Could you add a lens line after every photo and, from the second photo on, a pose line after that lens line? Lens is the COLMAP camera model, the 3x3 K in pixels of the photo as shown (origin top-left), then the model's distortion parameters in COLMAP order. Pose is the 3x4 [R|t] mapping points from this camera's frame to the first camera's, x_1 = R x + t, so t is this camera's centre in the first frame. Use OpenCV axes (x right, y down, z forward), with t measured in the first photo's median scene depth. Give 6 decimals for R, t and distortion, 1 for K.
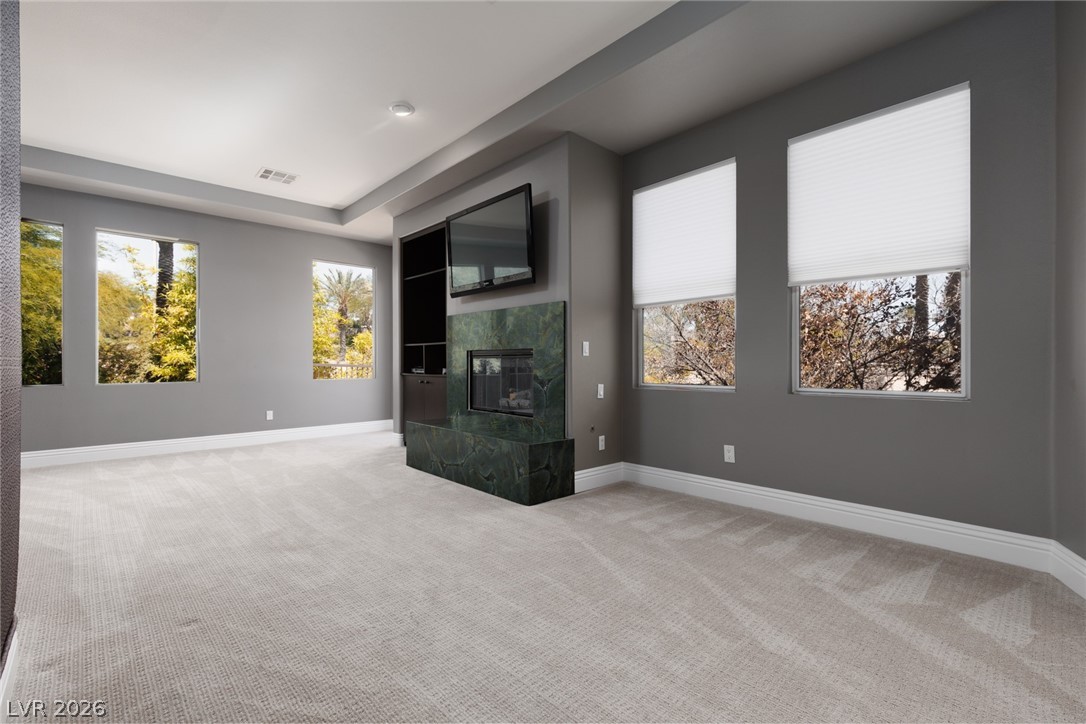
lens RADIAL K [[484.6, 0, 543.0], [0, 484.6, 359.2], [0, 0, 1]] dist [0.005717, -0.000108]
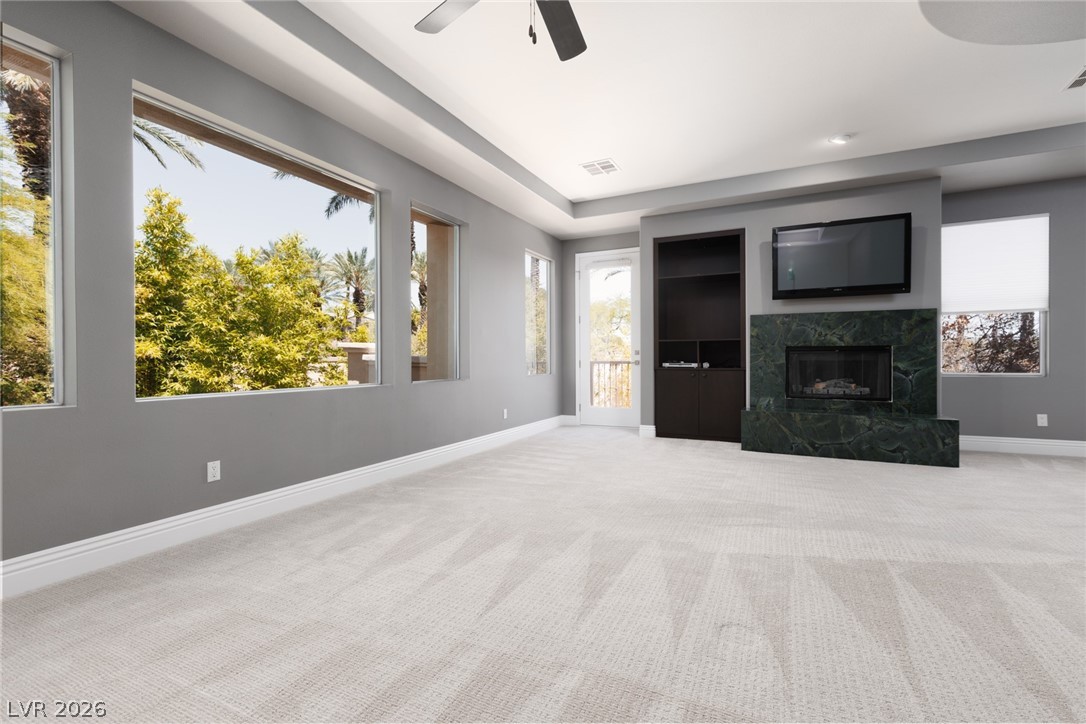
lens RADIAL K [[484.6, 0, 546.5], [0, 484.6, 360.3], [0, 0, 1]] dist [0.005717, -0.000108]
pose [[0.934672, -0.002667, 0.355500, -1.322901], [-0.000588, 0.999959, 0.009048, 0.005707], [-0.355510, -0.008666, 0.934632, 0.159746]]
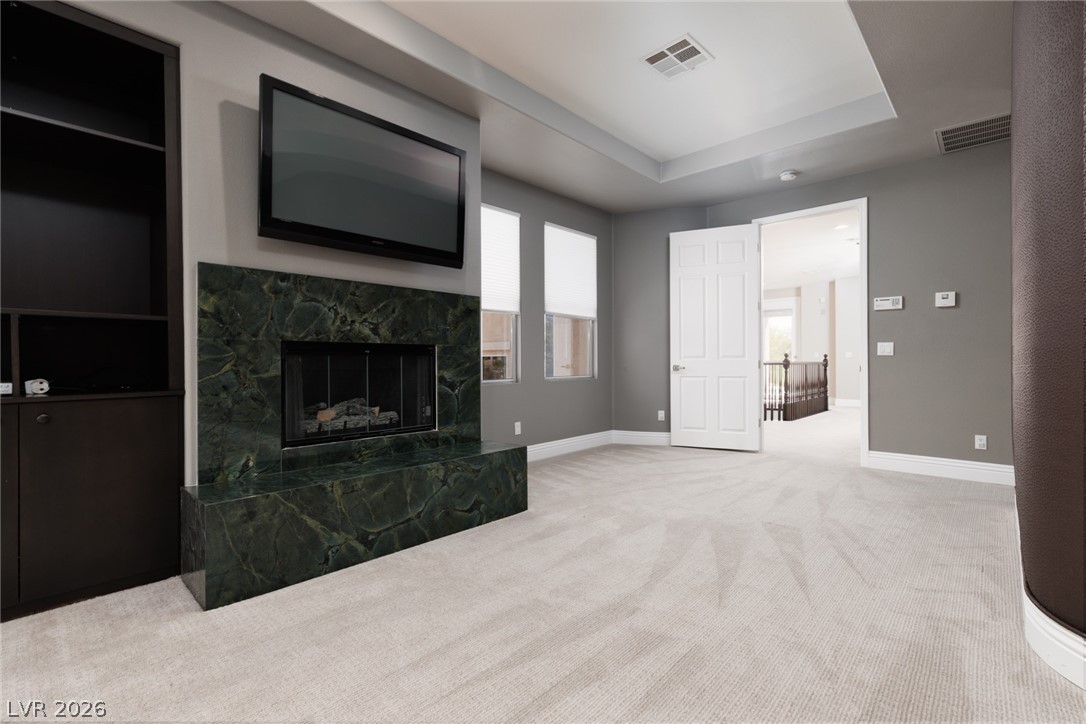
lens RADIAL K [[484.6, 0, 545.0], [0, 484.6, 360.5], [0, 0, 1]] dist [0.005717, -0.000108]
pose [[-0.066965, 0.001440, 0.997754, -0.873440], [-0.001521, 0.999998, -0.001545, 0.005706], [-0.997754, -0.001621, -0.066963, 0.900152]]
